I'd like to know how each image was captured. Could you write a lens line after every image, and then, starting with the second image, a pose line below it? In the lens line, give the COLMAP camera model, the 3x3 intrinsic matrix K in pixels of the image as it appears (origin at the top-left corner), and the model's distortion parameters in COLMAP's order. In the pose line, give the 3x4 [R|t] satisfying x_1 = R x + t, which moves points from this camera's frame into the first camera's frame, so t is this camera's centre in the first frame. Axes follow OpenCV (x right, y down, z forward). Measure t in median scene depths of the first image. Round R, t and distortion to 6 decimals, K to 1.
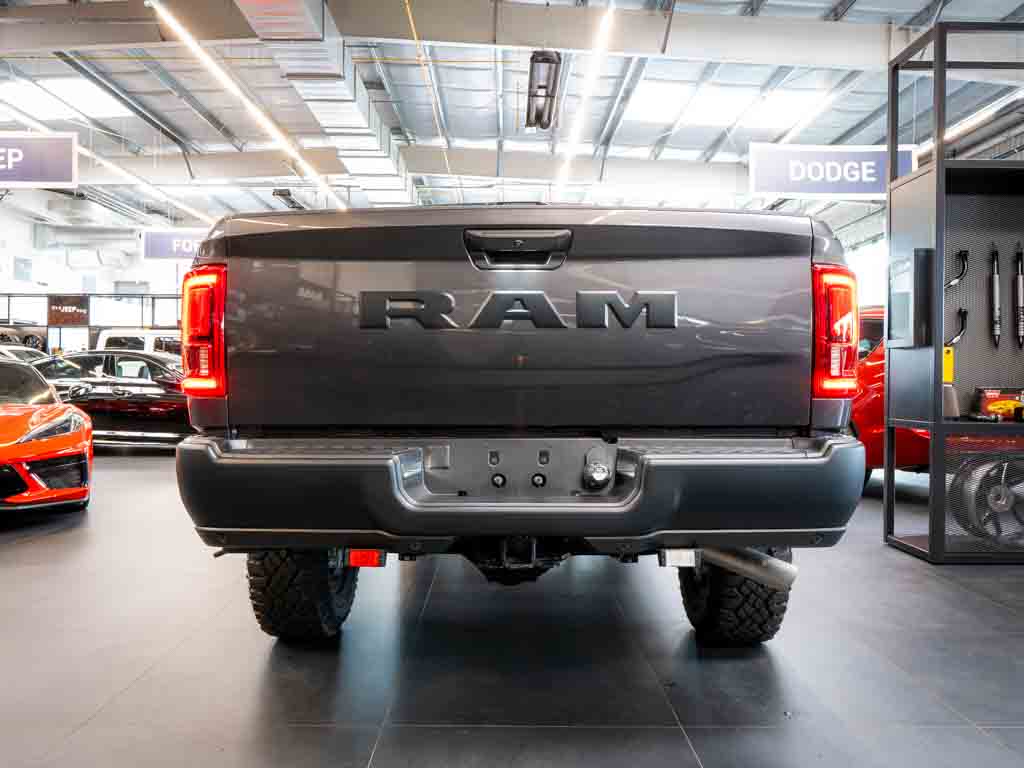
lens RADIAL K [[765.3, 0, 512.0], [0, 765.3, 384.0], [0, 0, 1]] dist [0.006309, -0.069769]
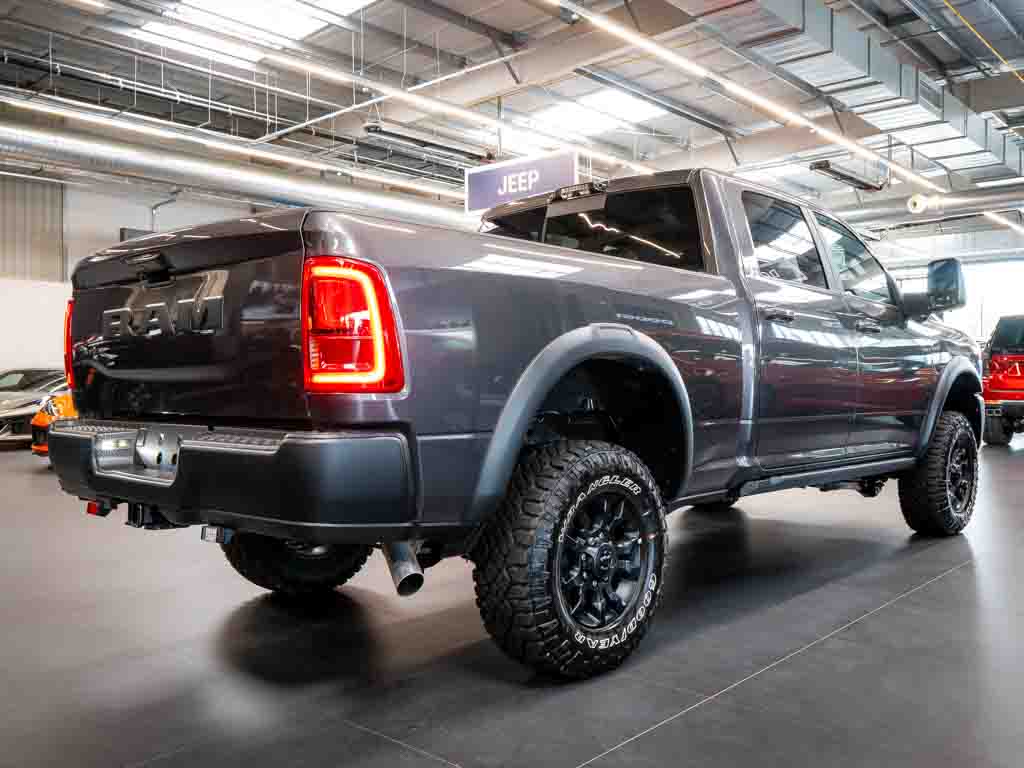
lens RADIAL K [[883.1, 0, 512.0], [0, 883.1, 384.0], [0, 0, 1]] dist [0.001407, -0.000422]
pose [[0.731793, -0.001777, -0.681525, 0.161315], [-0.000375, 0.999995, -0.003009, 0.001376], [0.681527, 0.002457, 0.731789, 0.034710]]
